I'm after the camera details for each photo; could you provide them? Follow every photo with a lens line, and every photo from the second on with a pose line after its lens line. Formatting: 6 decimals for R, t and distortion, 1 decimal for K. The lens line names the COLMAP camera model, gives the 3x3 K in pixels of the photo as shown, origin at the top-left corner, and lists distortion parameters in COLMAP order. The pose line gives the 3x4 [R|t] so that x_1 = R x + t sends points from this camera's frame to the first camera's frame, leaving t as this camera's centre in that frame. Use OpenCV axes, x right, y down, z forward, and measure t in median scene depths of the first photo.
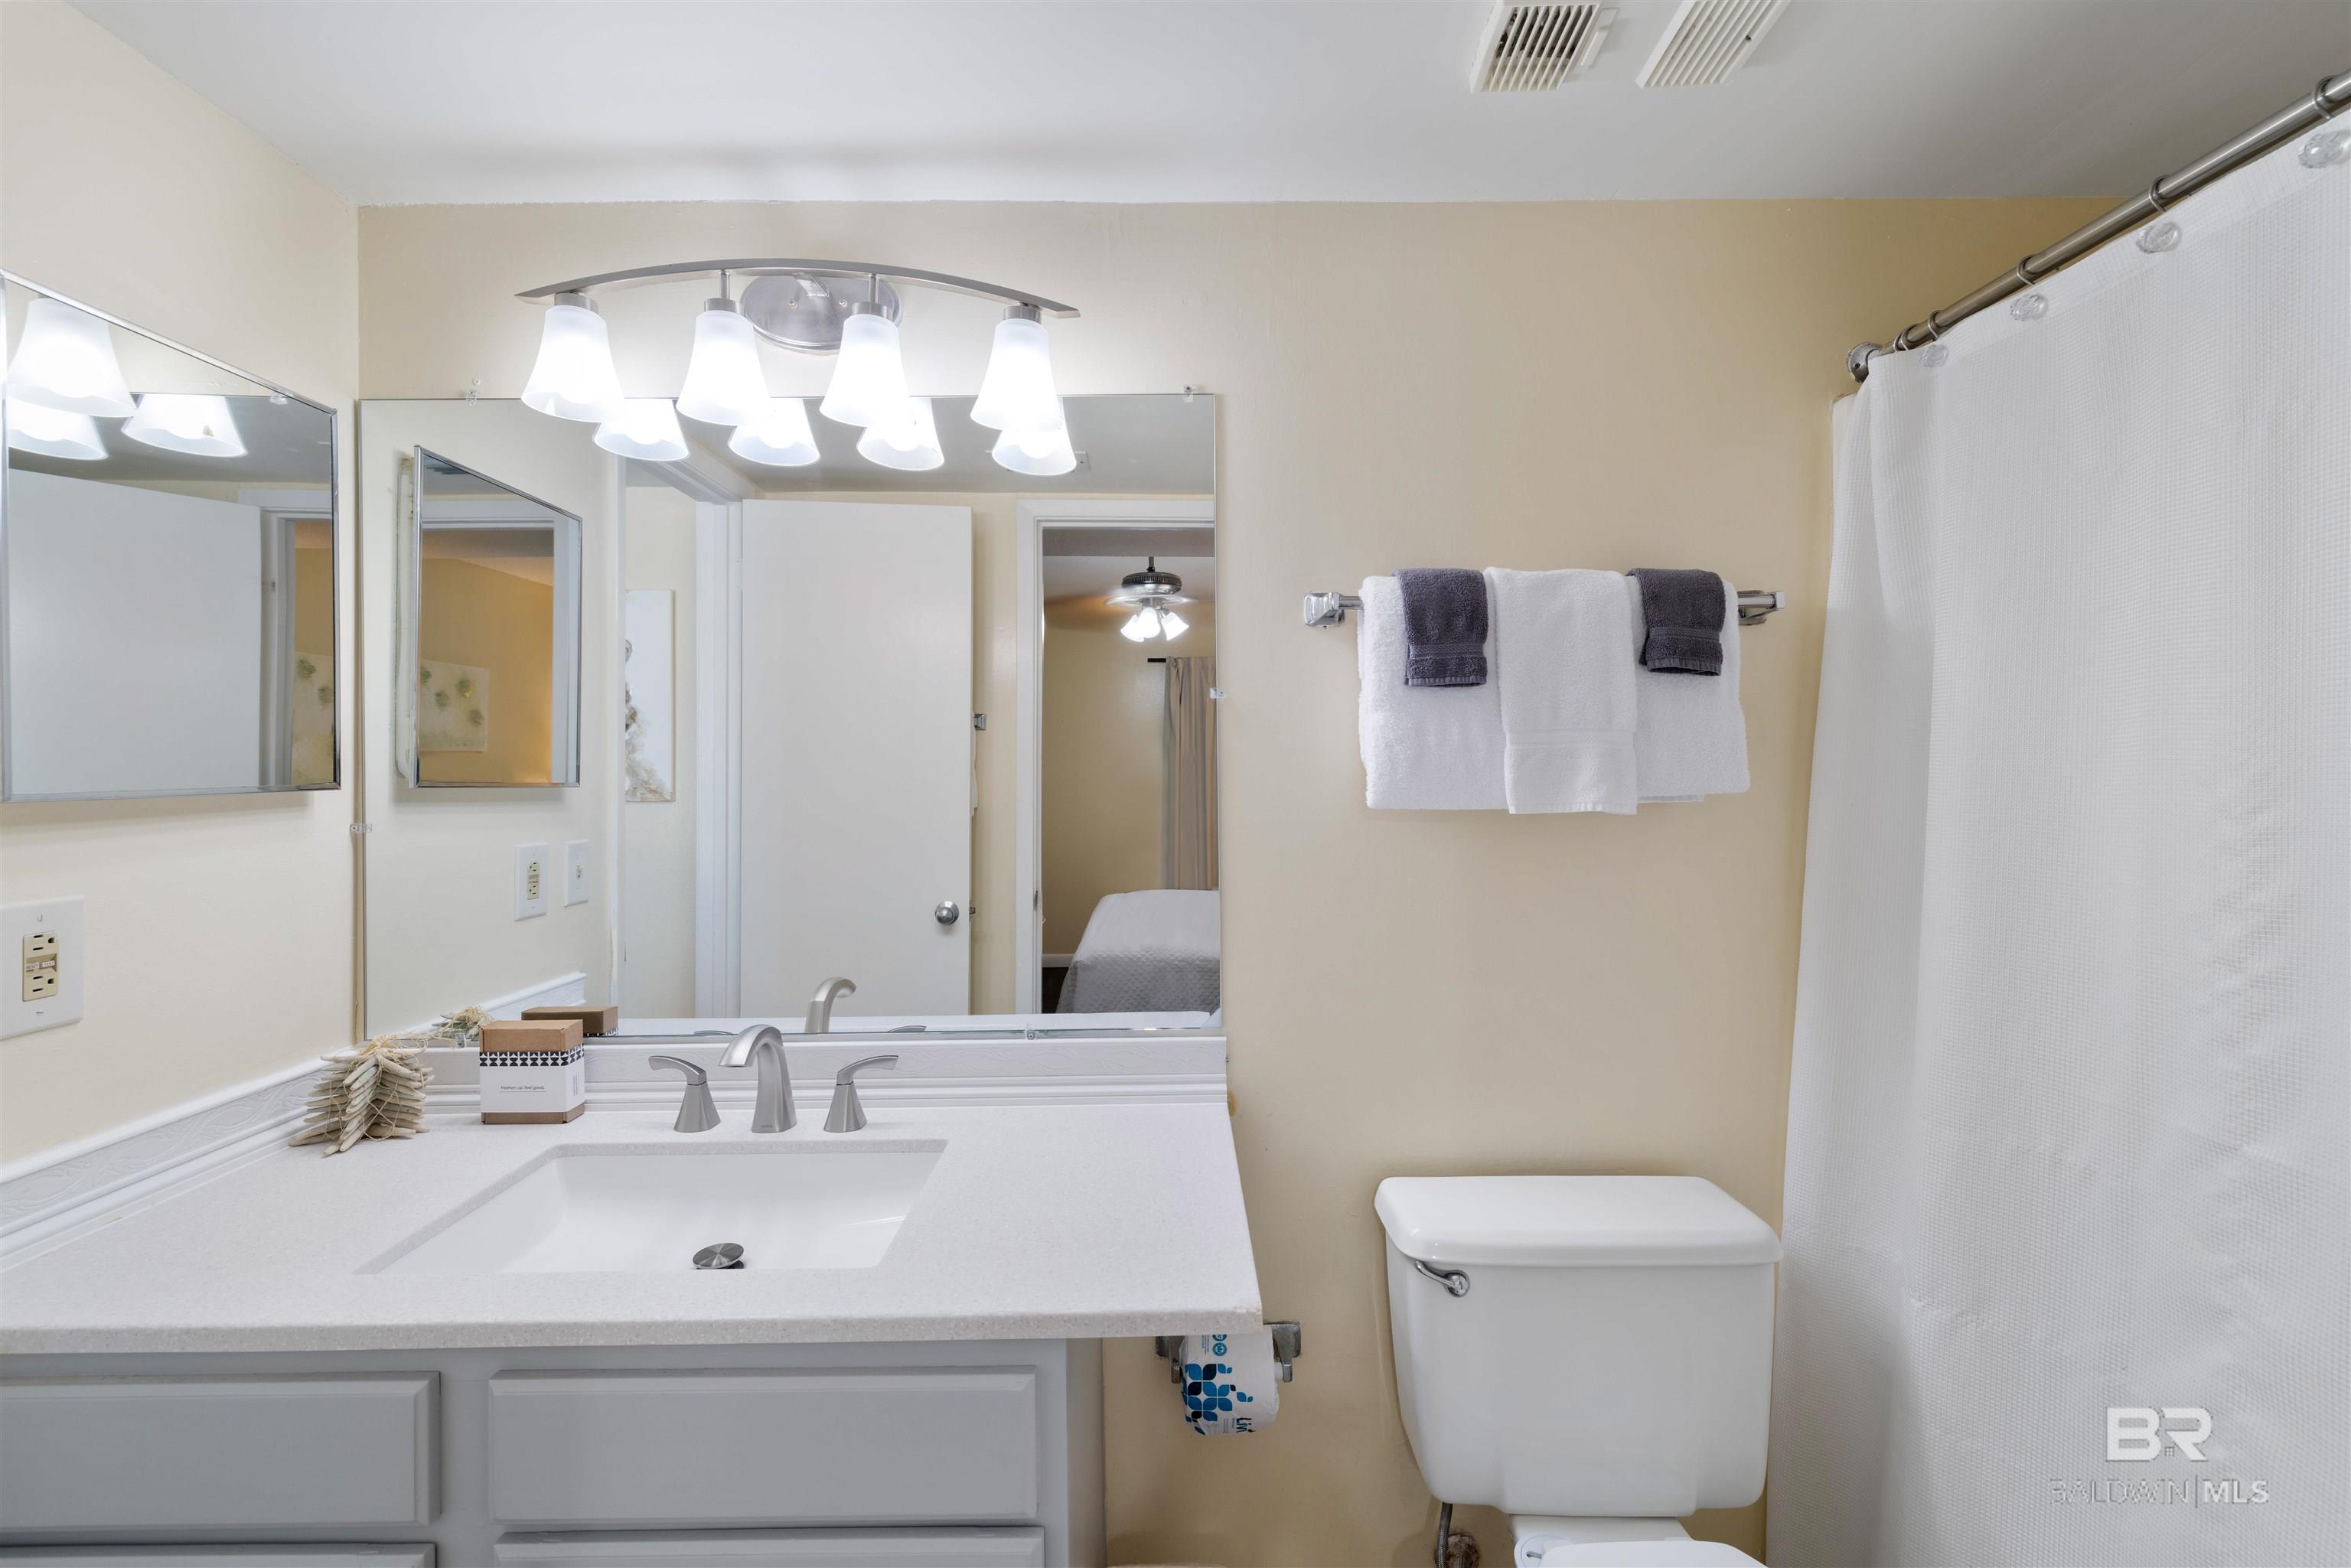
lens RADIAL K [[1036.7, 0, 1175.0], [0, 1036.7, 746.3], [0, 0, 1]] dist [0.002395, 0.000056]
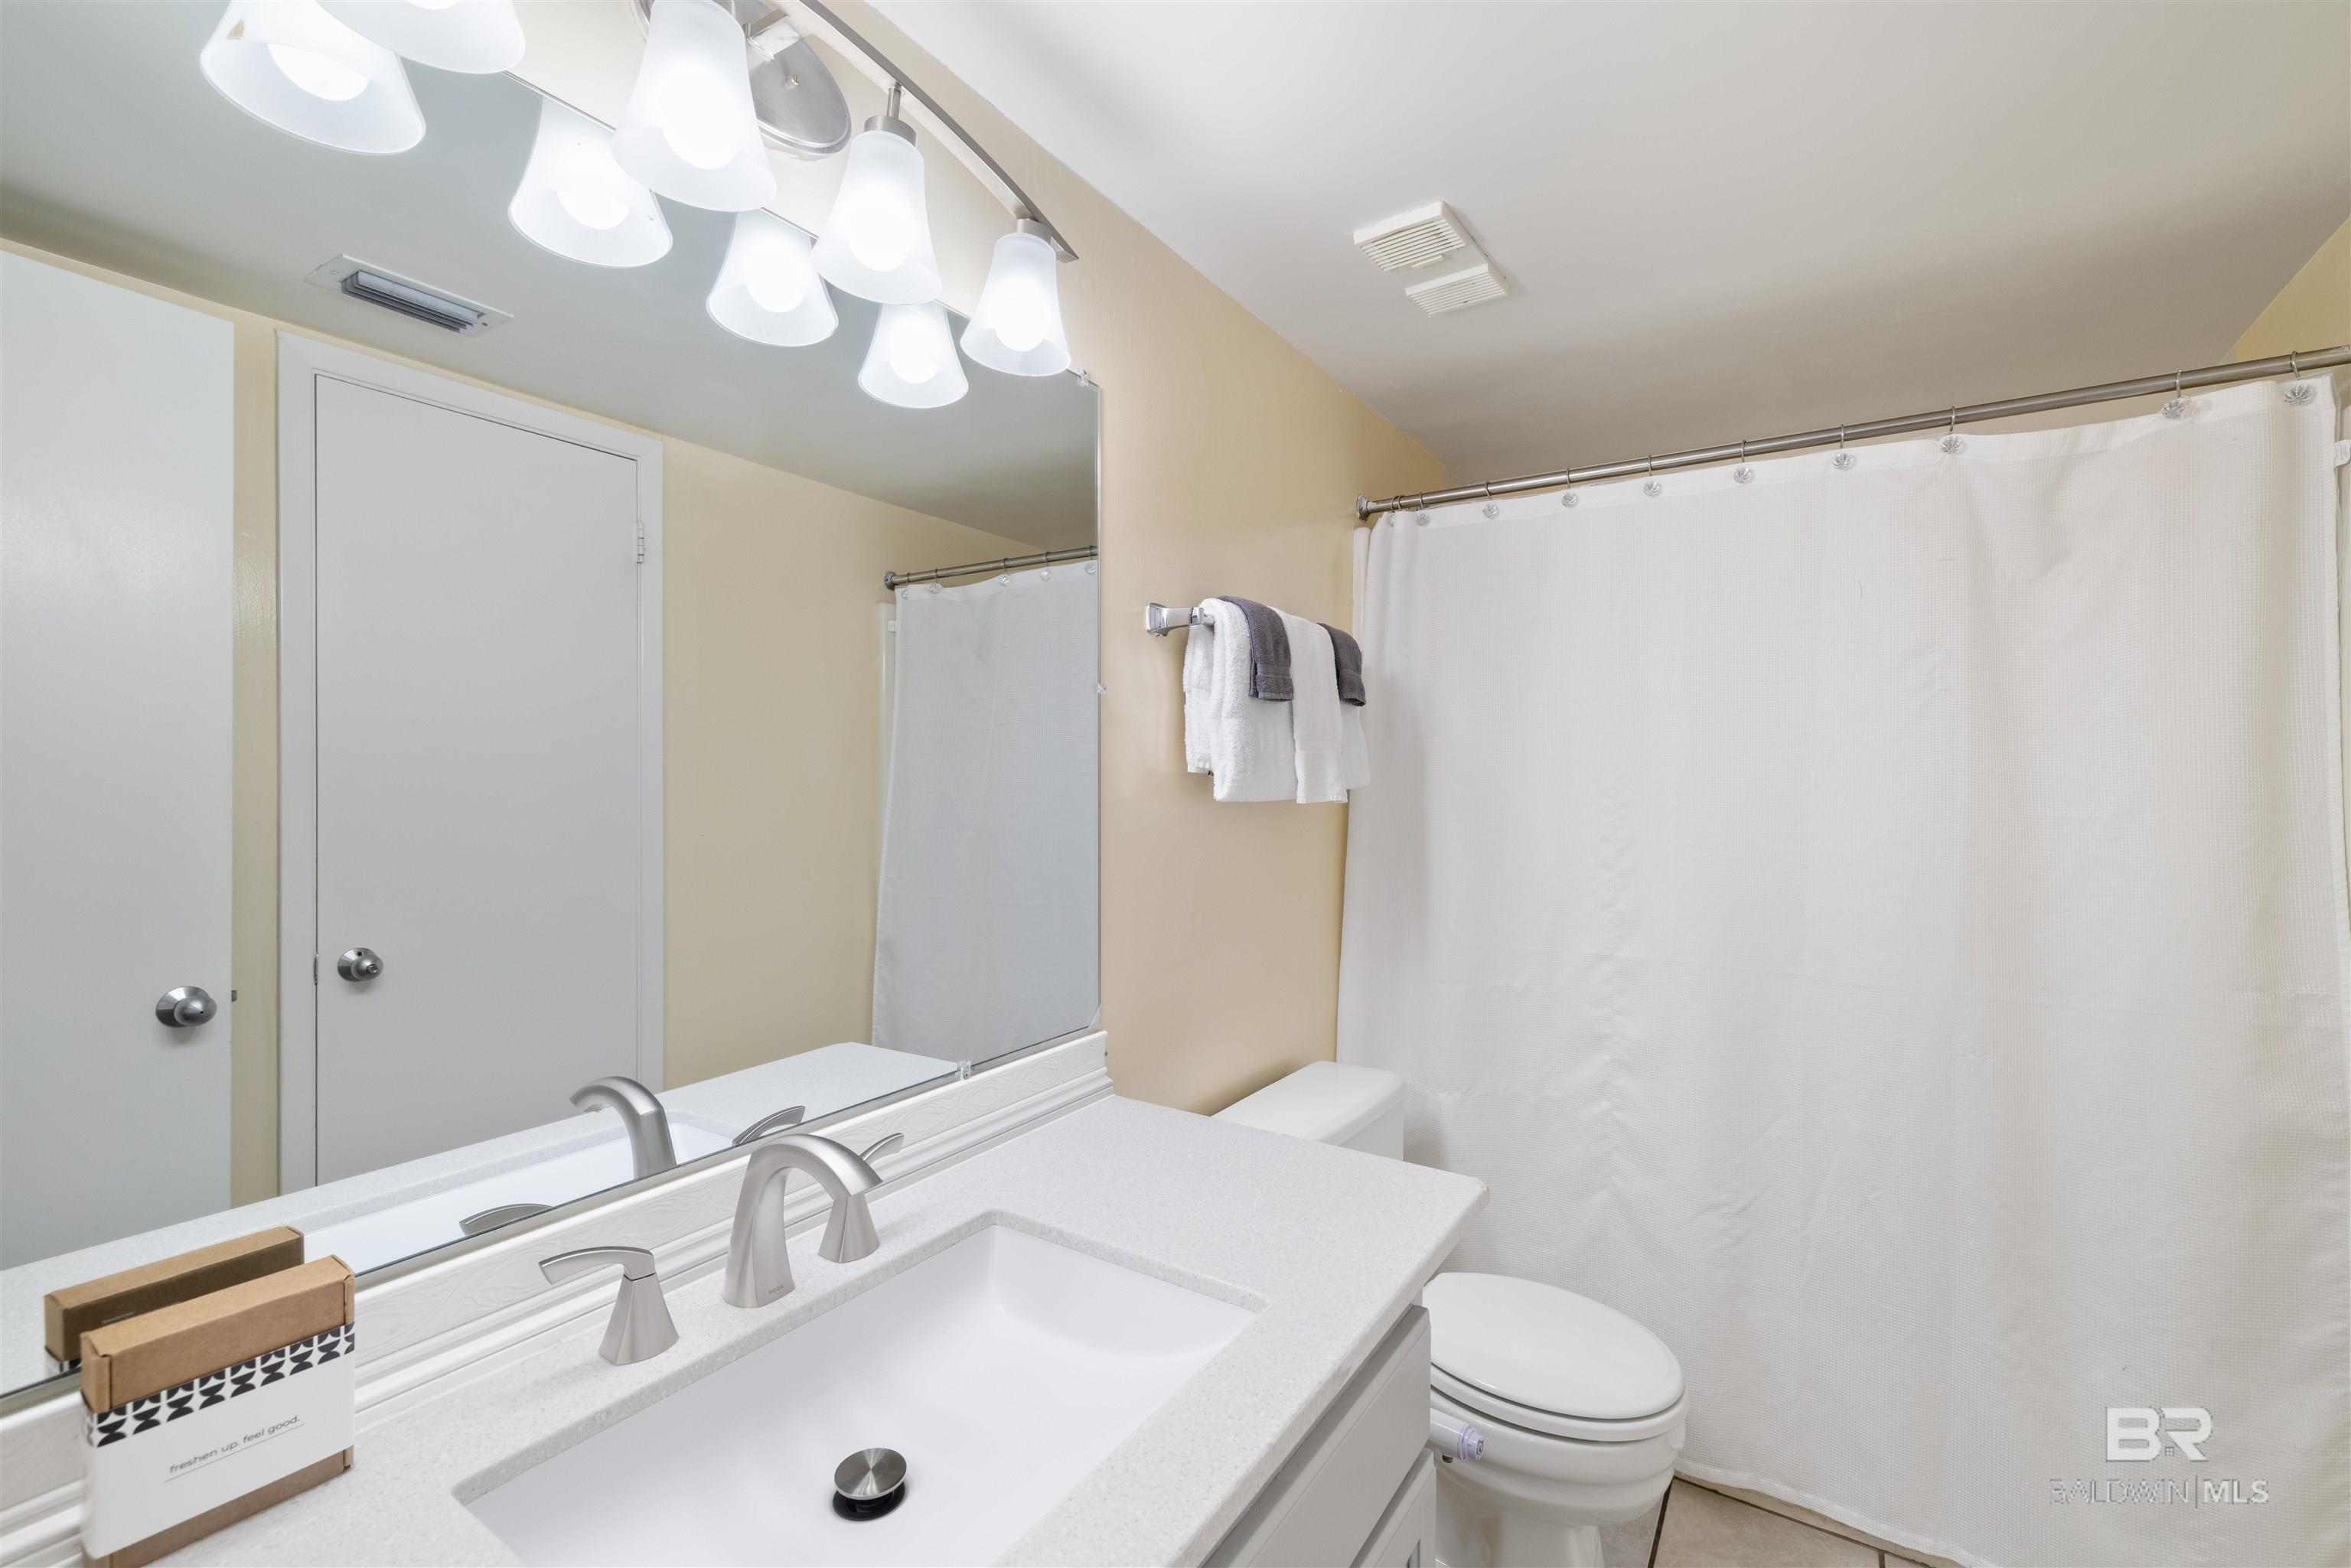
lens RADIAL K [[999.0, 0, 1192.3], [0, 999.0, 776.9], [0, 0, 1]] dist [-0.000296, 0.000080]
pose [[0.545157, 0.012378, 0.838243, -0.779582], [-0.022643, 0.999744, -0.000037, 0.034407], [-0.838028, -0.018960, 0.545297, 0.435369]]
